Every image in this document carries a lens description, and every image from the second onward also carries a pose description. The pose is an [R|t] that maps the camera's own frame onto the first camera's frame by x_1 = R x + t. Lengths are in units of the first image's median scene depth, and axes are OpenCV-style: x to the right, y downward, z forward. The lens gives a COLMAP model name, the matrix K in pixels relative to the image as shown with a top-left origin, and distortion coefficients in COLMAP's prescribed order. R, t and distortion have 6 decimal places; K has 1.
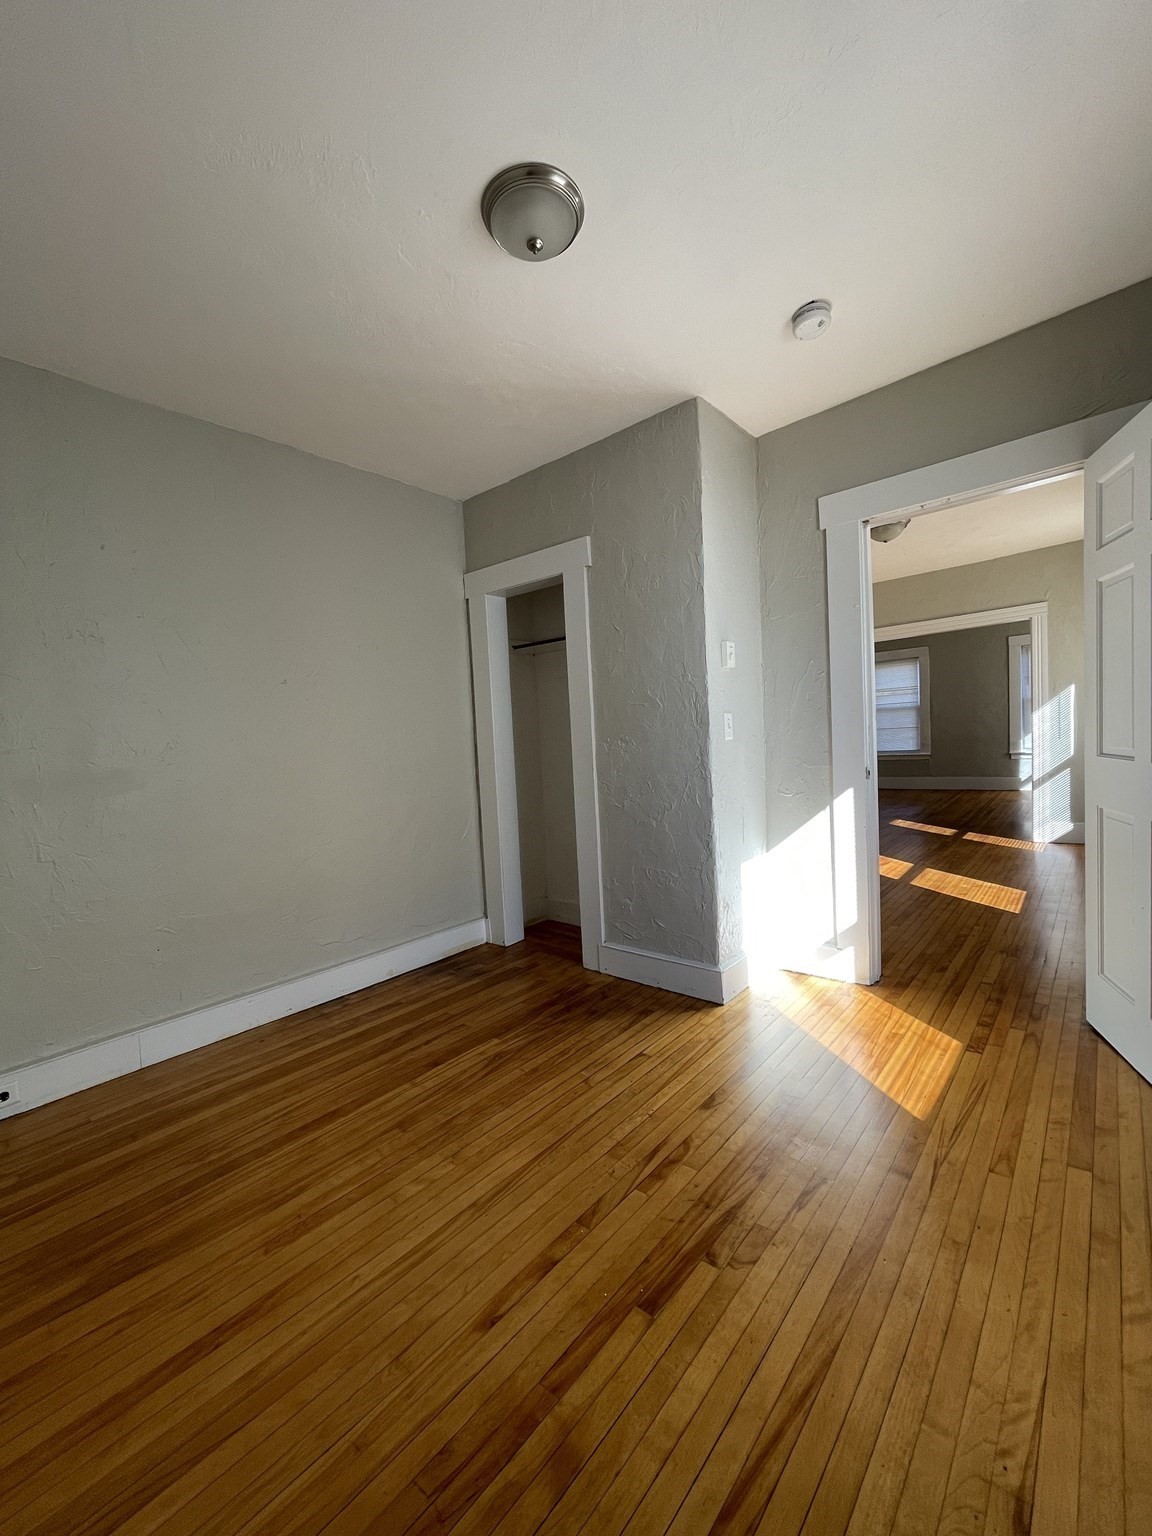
lens RADIAL K [[620.5, 0, 589.0], [0, 620.5, 772.1], [0, 0, 1]] dist [-0.006613, 0.001533]
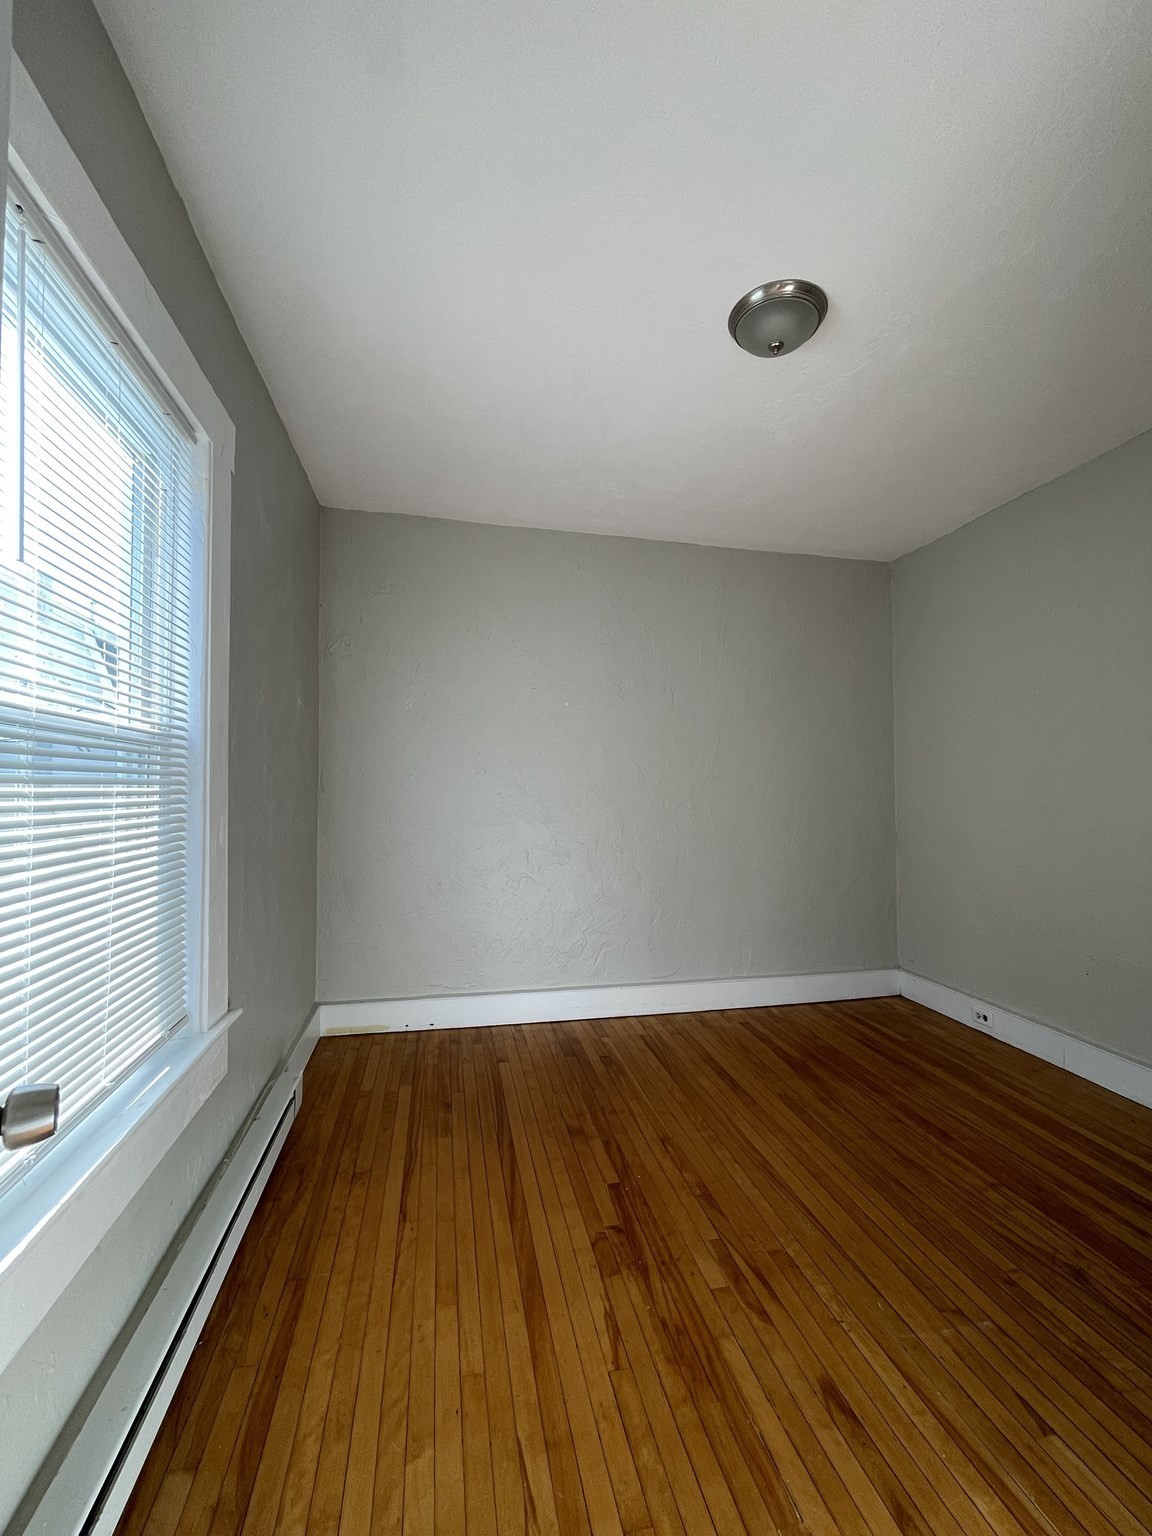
lens RADIAL K [[620.5, 0, 574.3], [0, 620.5, 765.8], [0, 0, 1]] dist [-0.006613, 0.001533]
pose [[-0.611211, 0.030099, -0.790895, 0.987897], [-0.002155, 0.999210, 0.039693, -0.165633], [0.791465, 0.025965, -0.610663, 1.359382]]
